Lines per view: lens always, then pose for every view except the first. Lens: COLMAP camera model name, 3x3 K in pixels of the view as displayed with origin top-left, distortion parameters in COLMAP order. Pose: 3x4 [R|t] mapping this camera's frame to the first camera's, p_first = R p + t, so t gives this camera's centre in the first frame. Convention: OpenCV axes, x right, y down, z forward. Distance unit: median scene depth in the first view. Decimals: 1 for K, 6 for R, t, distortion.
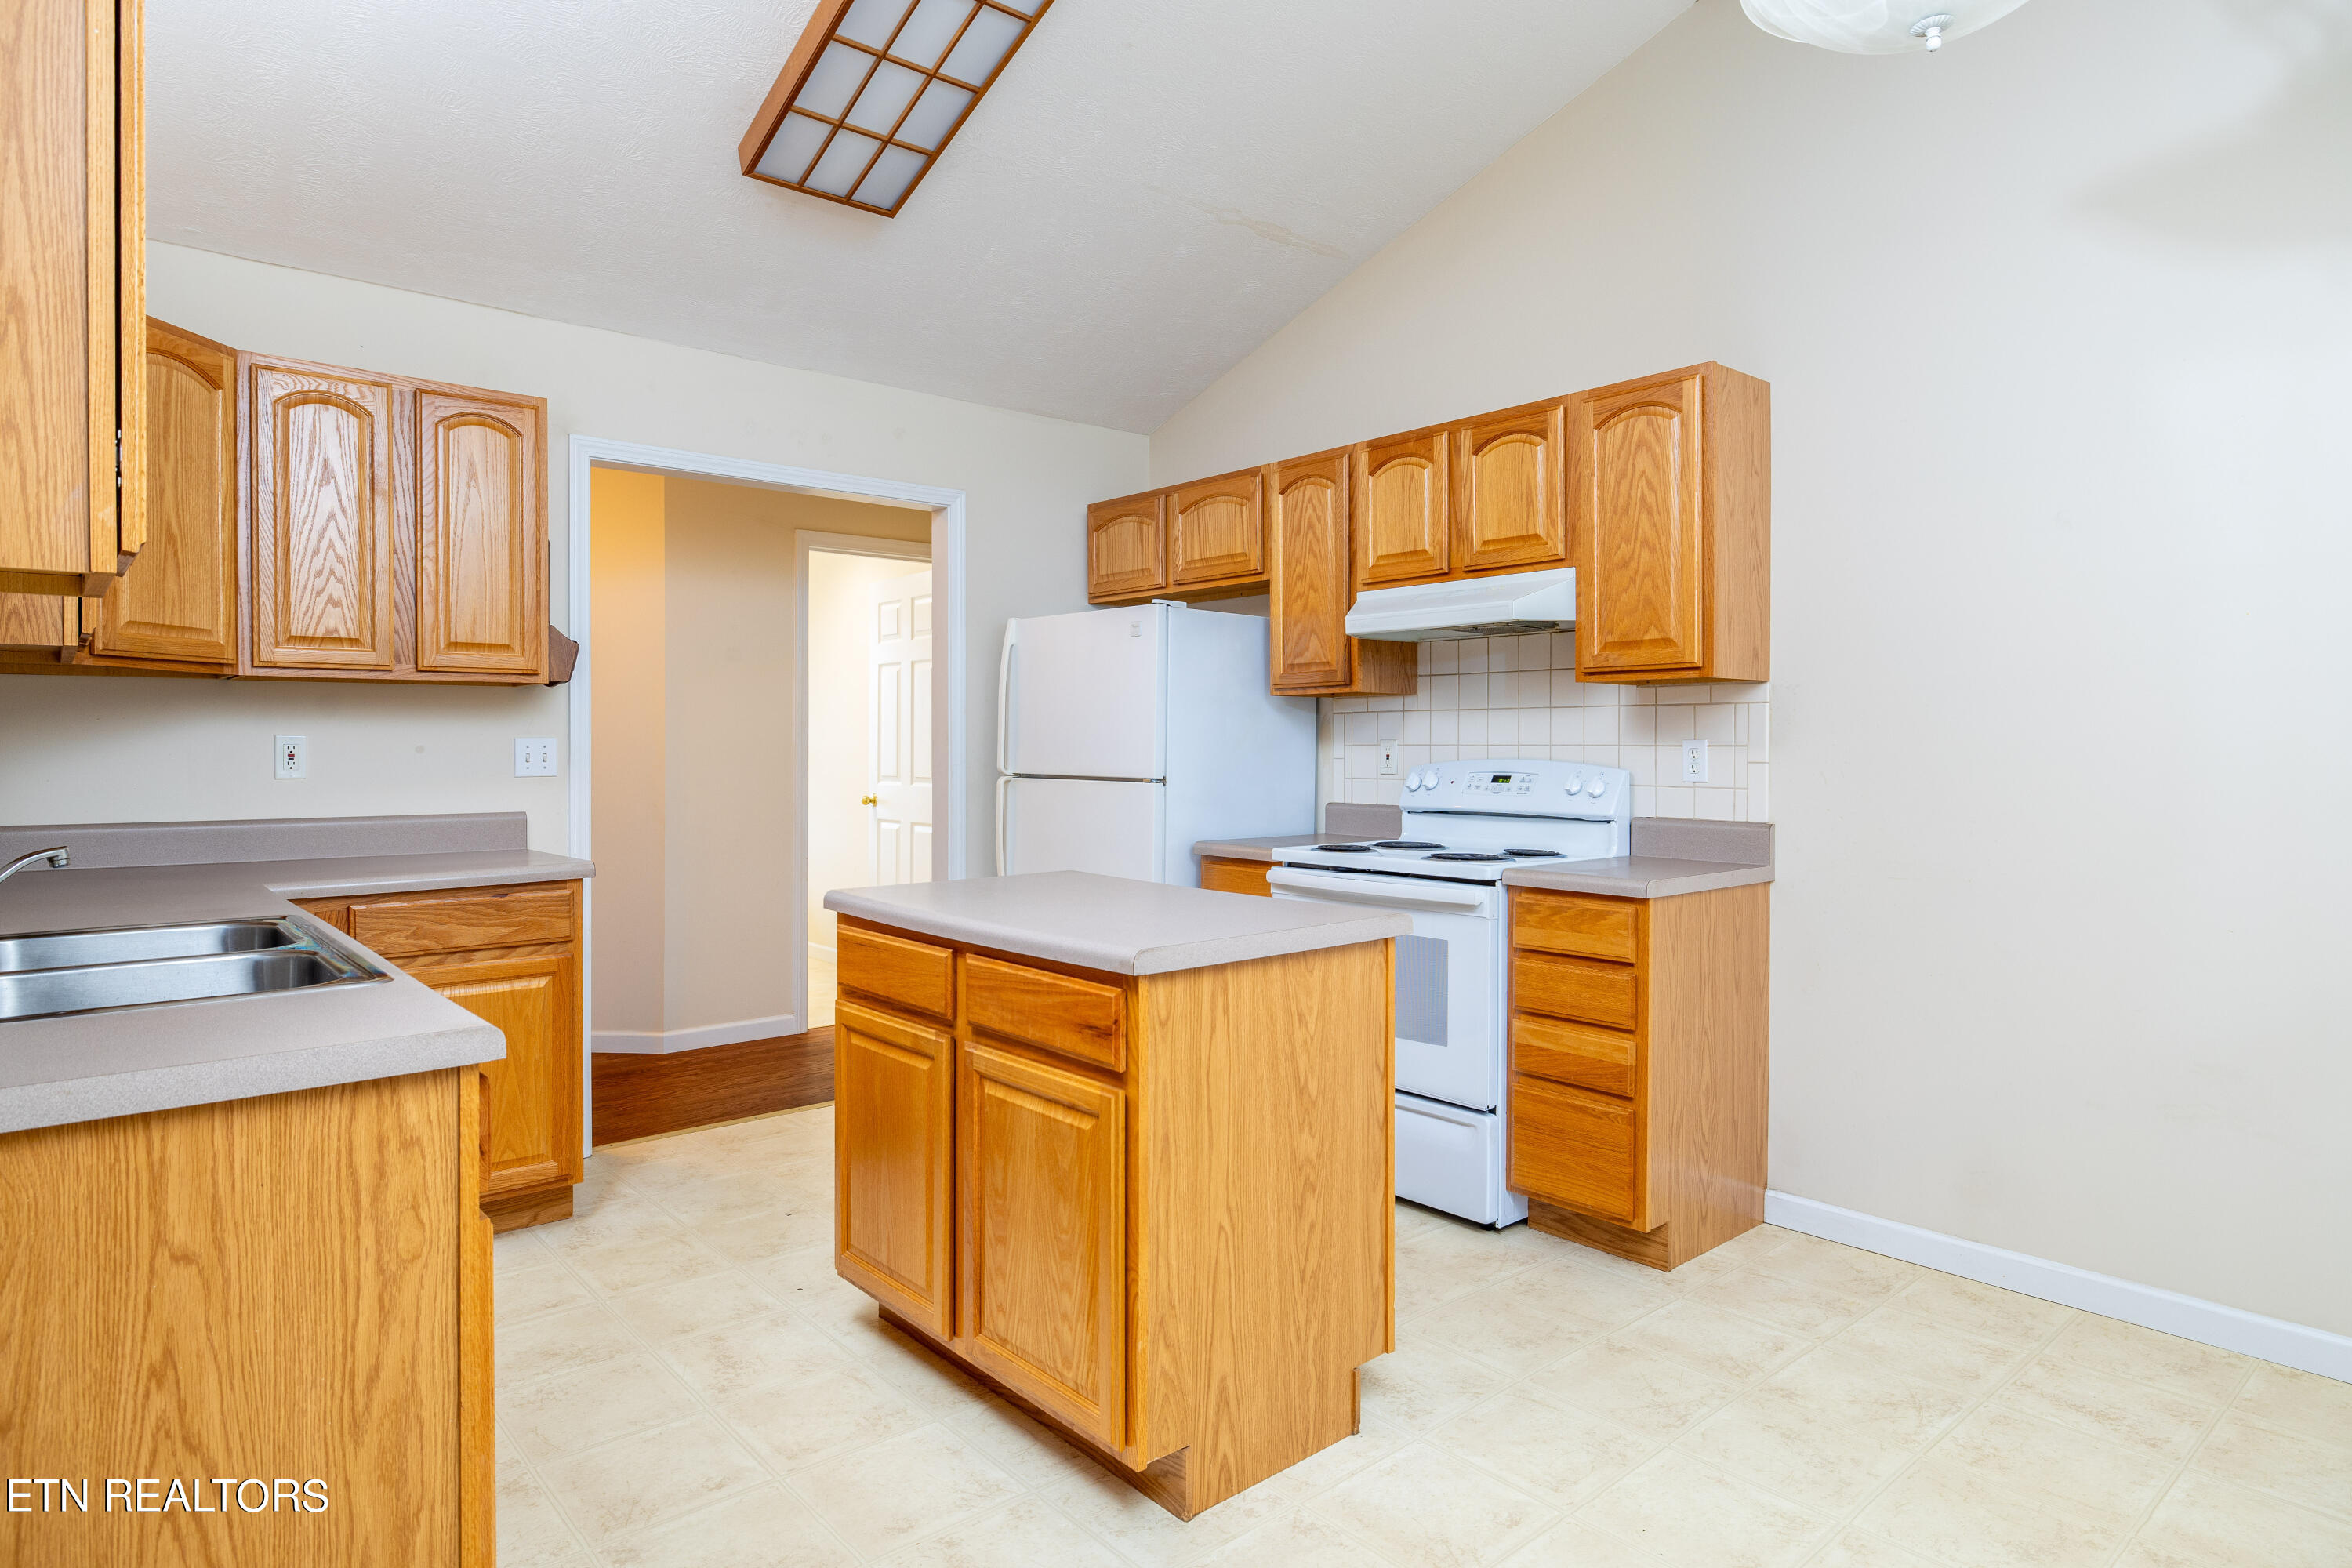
lens RADIAL K [[1321.9, 0, 1171.0], [0, 1321.9, 766.6], [0, 0, 1]] dist [0.001905, 0.000844]
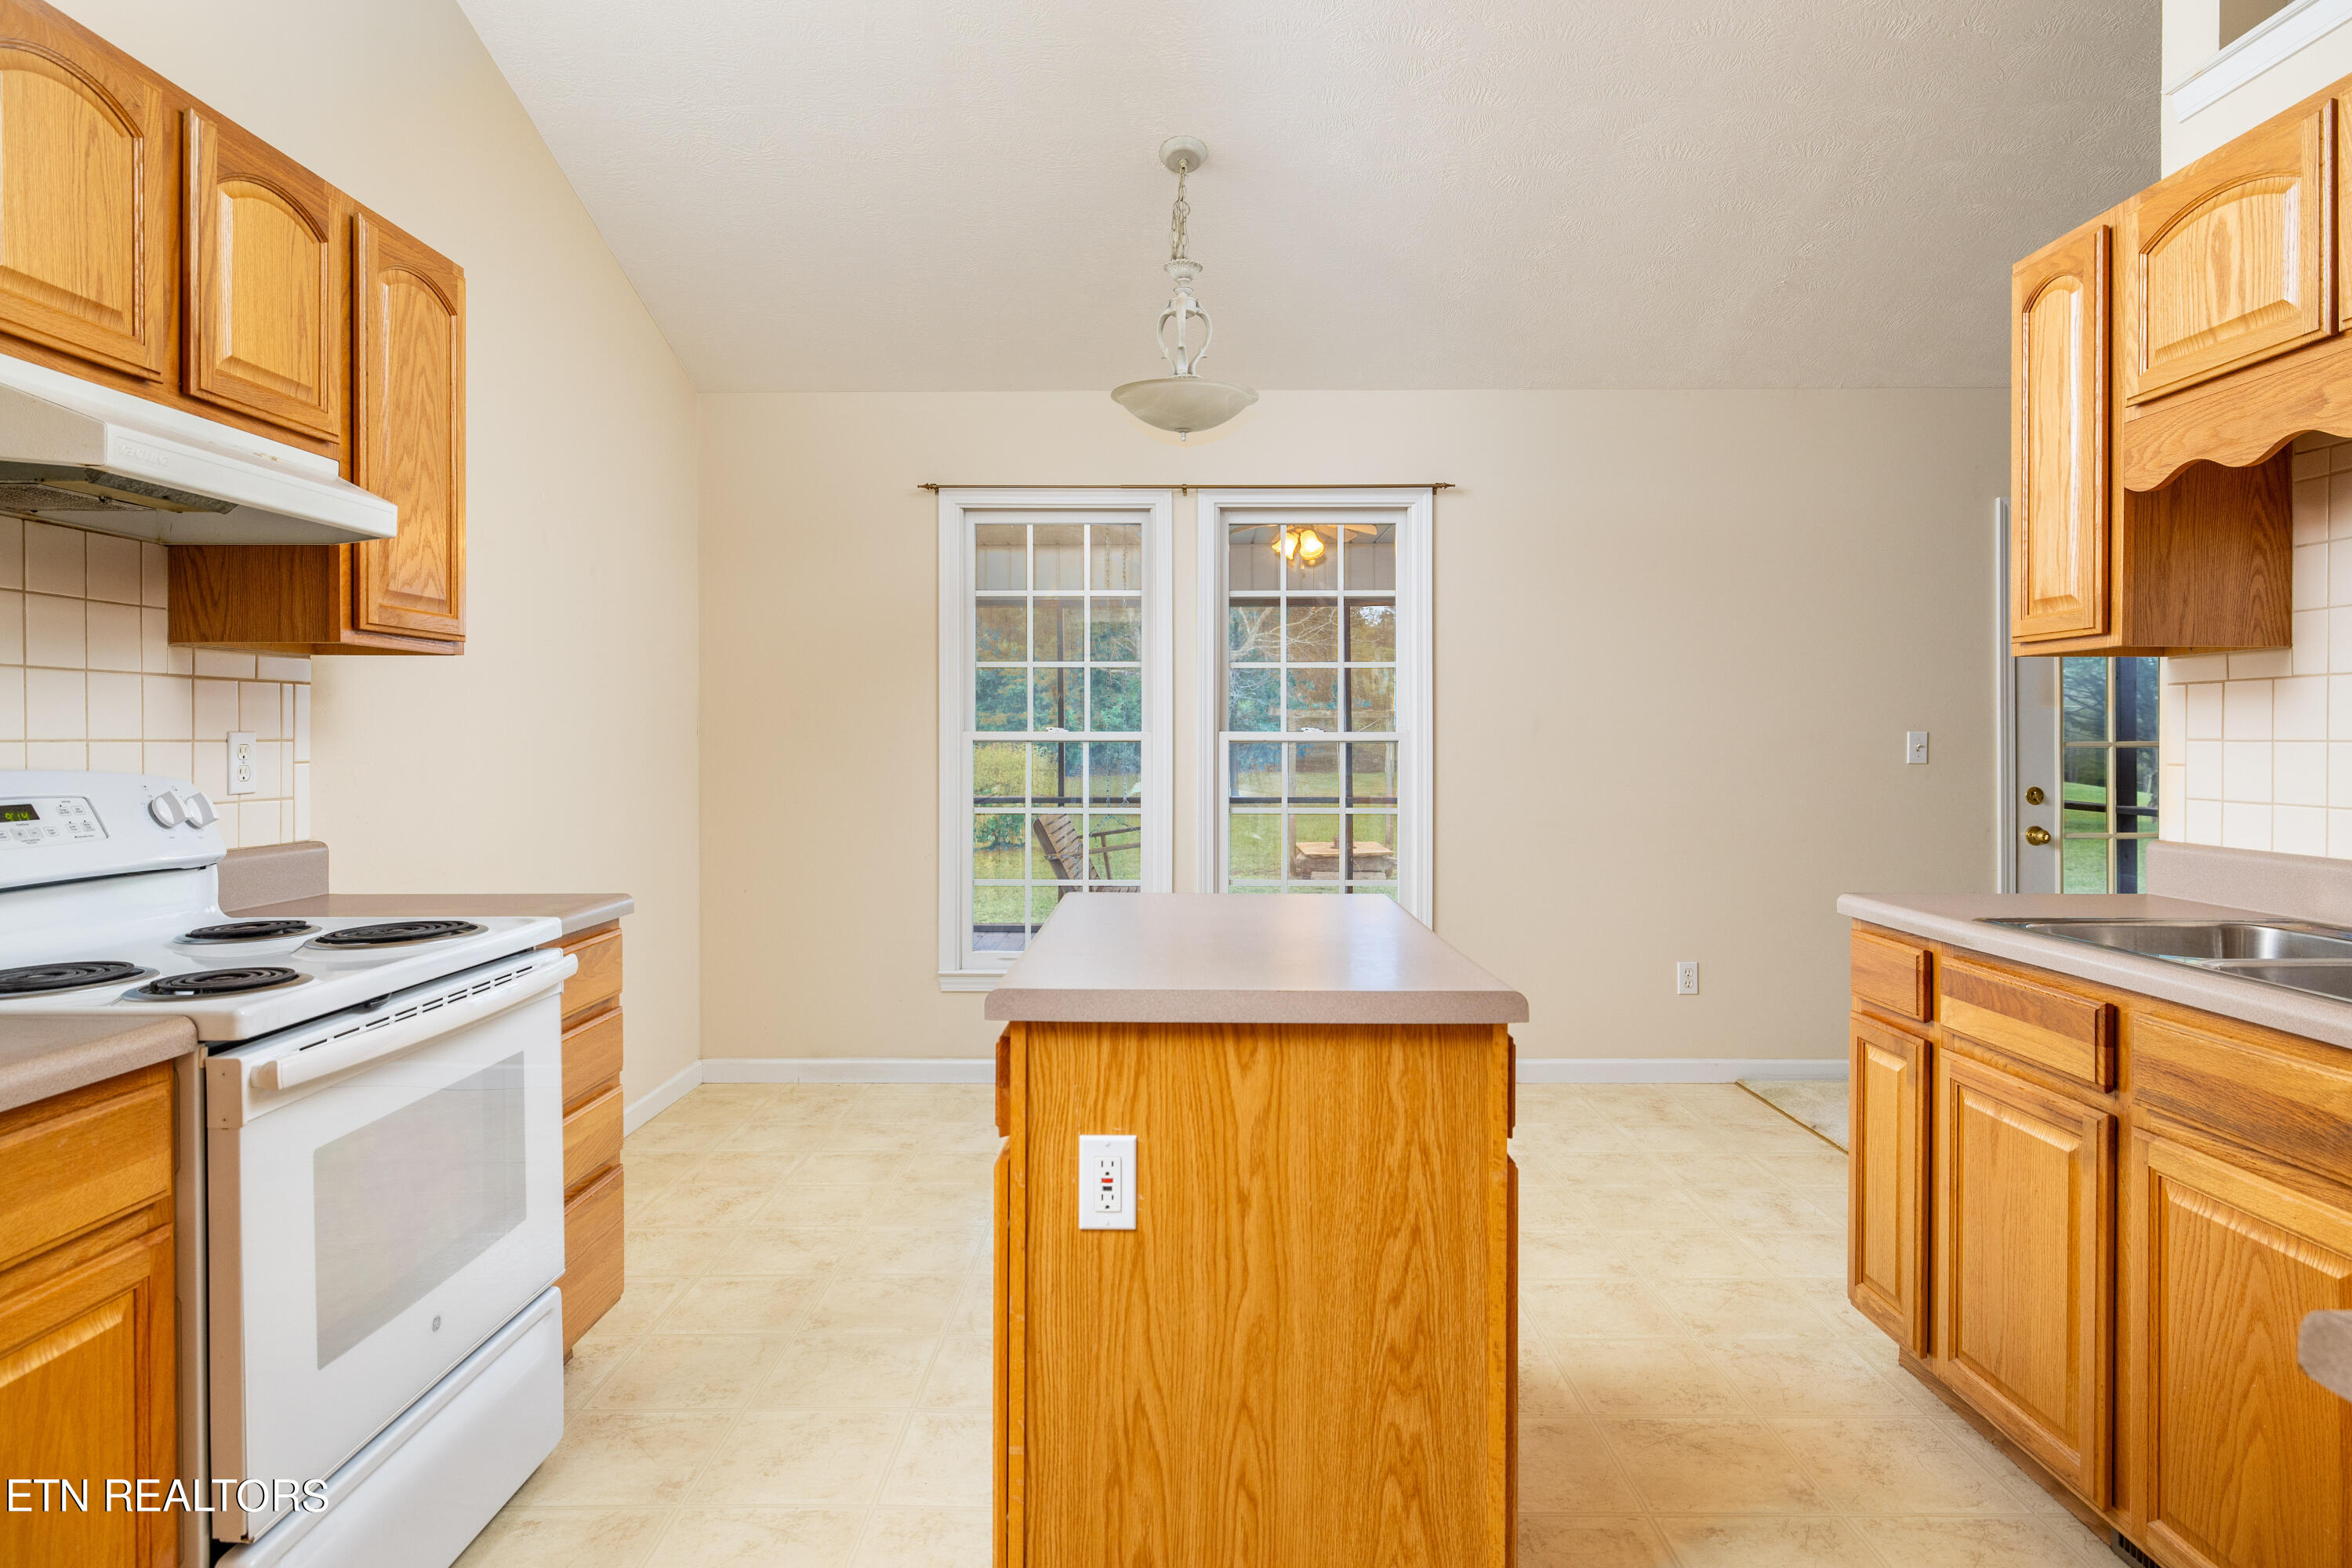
lens RADIAL K [[1321.9, 0, 1171.0], [0, 1321.9, 766.6], [0, 0, 1]] dist [0.001905, 0.000844]
pose [[-0.753156, -0.016125, 0.657644, -0.434600], [0.011189, 0.999241, 0.037316, -0.024547], [-0.657746, 0.035463, -0.752404, 1.265328]]
